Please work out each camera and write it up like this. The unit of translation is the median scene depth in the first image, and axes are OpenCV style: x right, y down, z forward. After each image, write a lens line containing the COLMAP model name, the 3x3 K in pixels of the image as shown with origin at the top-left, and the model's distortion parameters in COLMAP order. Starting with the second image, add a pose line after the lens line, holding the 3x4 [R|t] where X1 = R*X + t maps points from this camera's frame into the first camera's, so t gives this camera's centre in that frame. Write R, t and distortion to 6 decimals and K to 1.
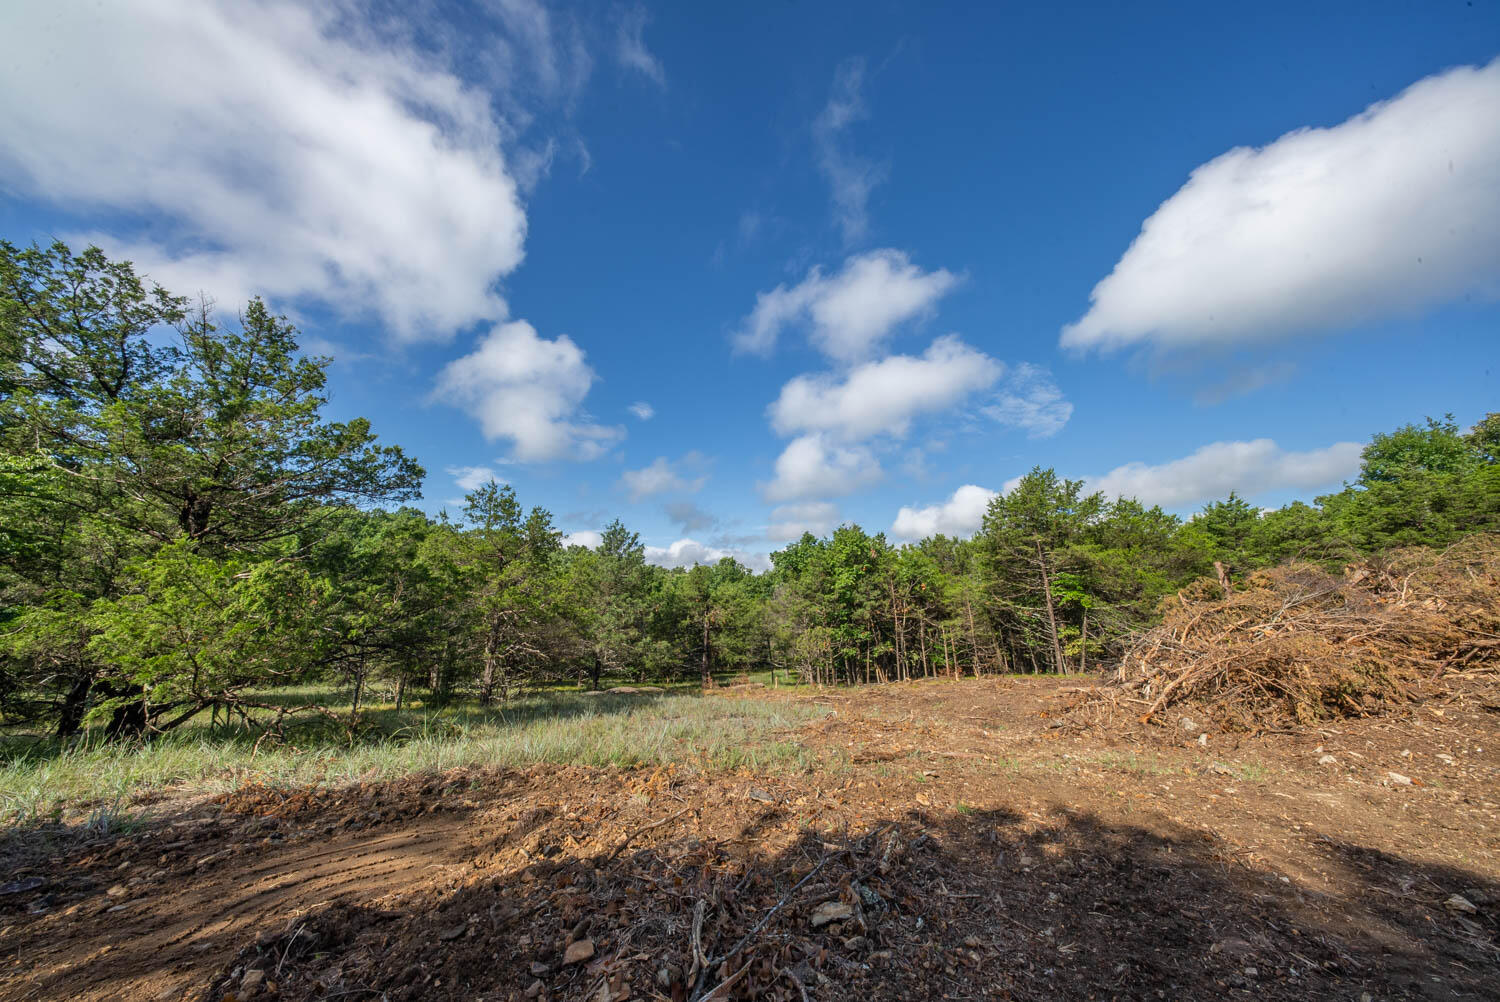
lens RADIAL K [[440.6, 0, 750.4], [0, 440.6, 504.4], [0, 0, 1]] dist [0.009905, -0.003081]
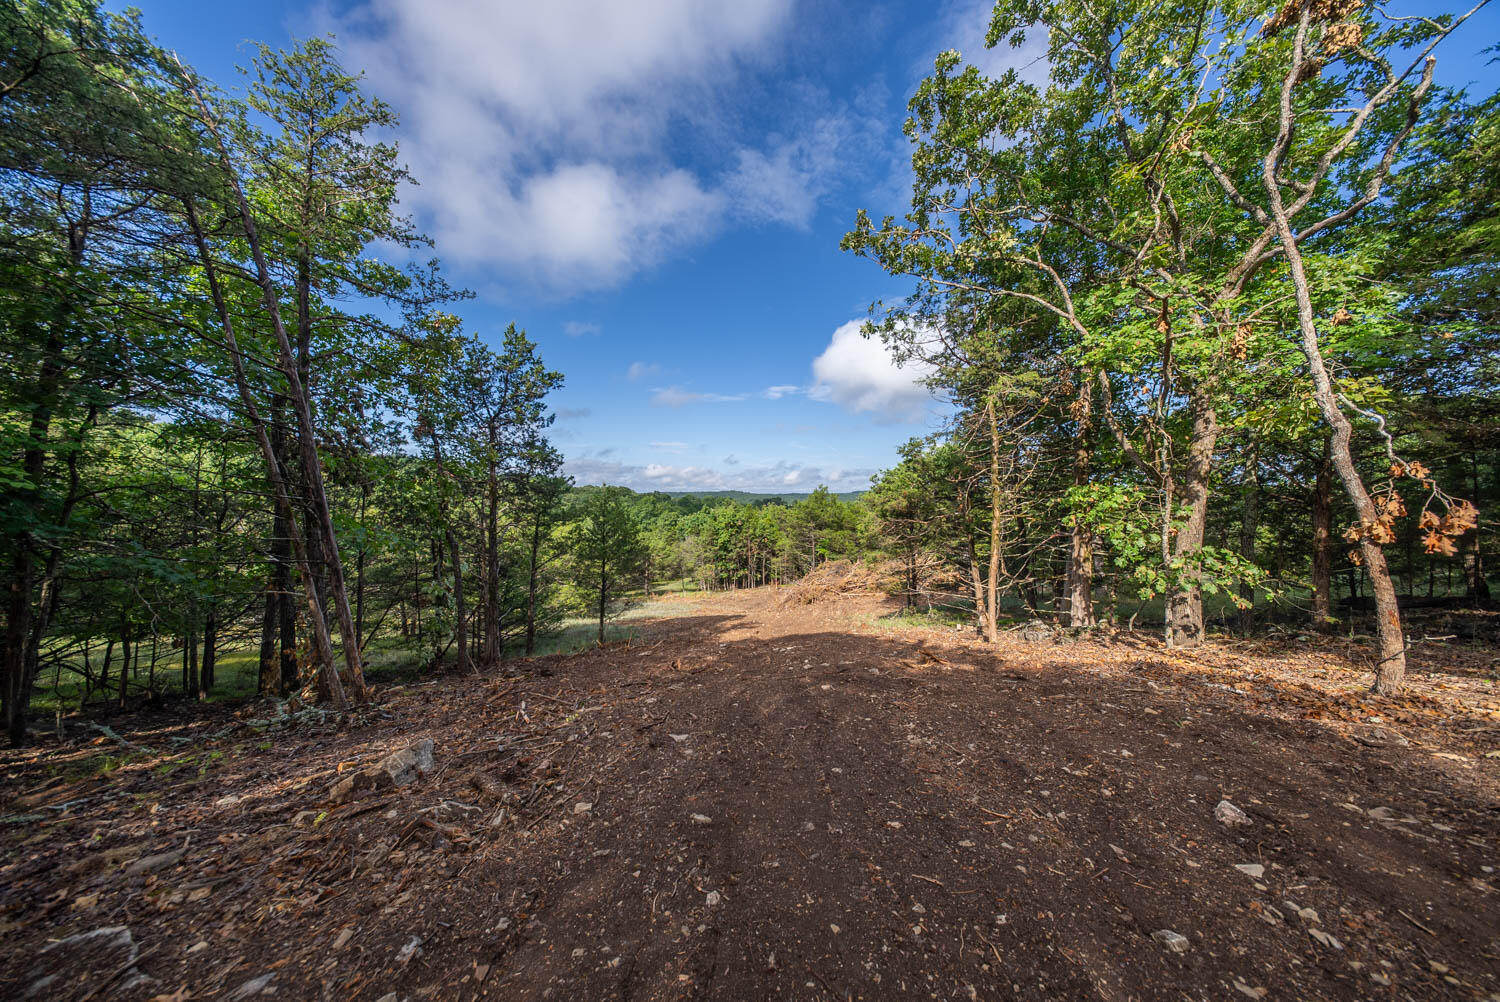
lens RADIAL K [[437.7, 0, 747.7], [0, 437.7, 504.5], [0, 0, 1]] dist [0.000124, 0.000027]
pose [[0.978874, 0.005569, 0.204390, -0.068152], [-0.050250, 0.975523, 0.214080, -0.393018], [-0.198195, -0.219827, 0.955194, -0.800603]]
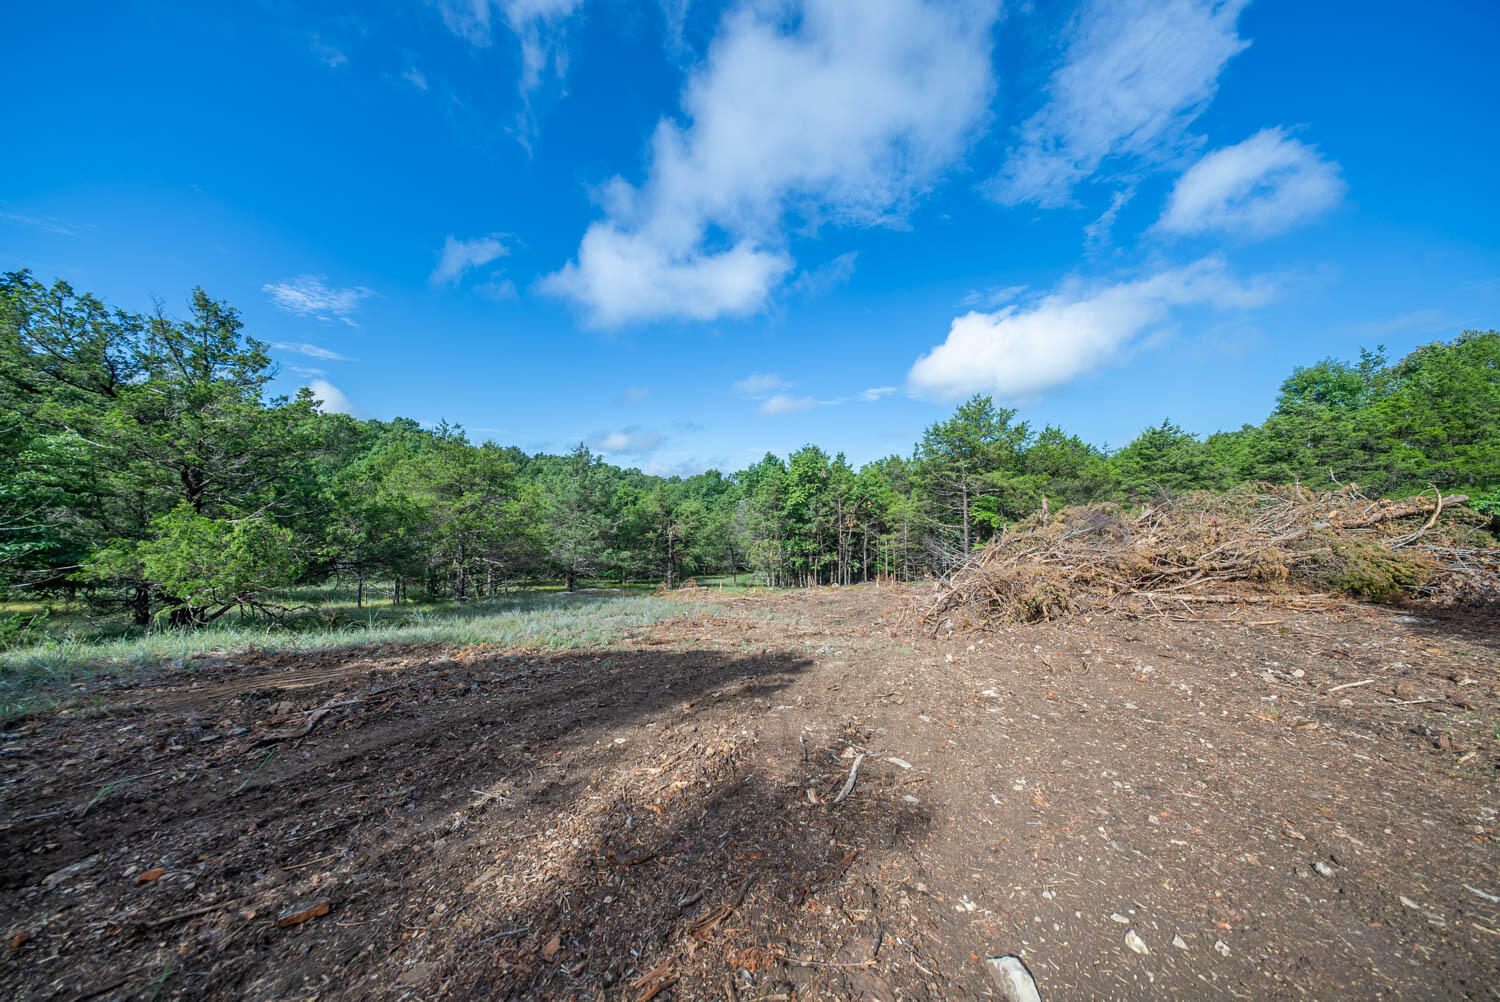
lens RADIAL K [[437.7, 0, 747.7], [0, 437.7, 504.5], [0, 0, 1]] dist [0.000124, 0.000027]
pose [[0.999928, 0.008245, -0.008687, 0.111795], [-0.006251, 0.977981, 0.208602, -0.042667], [0.010216, -0.208533, 0.977962, -0.075723]]
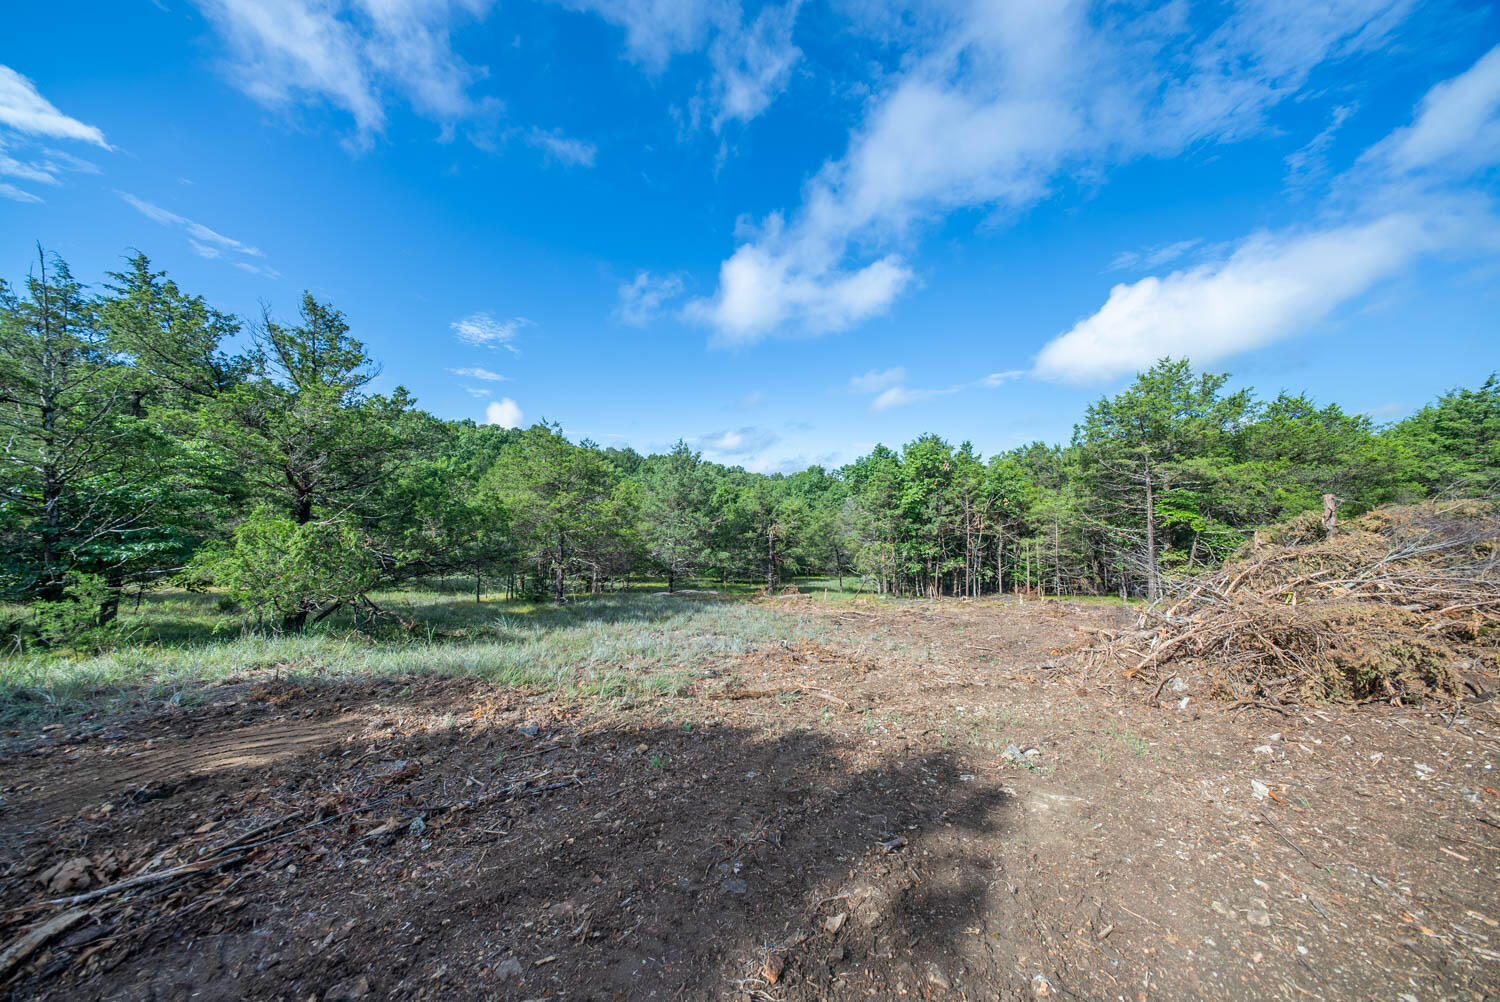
lens RADIAL K [[440.0, 0, 745.1], [0, 440.0, 503.5], [0, 0, 1]] dist [-0.000892, -0.000950]
pose [[0.969636, 0.007083, -0.244452, 0.102423], [0.045367, 0.977020, 0.208263, -0.027597], [0.240309, -0.213029, 0.947032, 0.004734]]
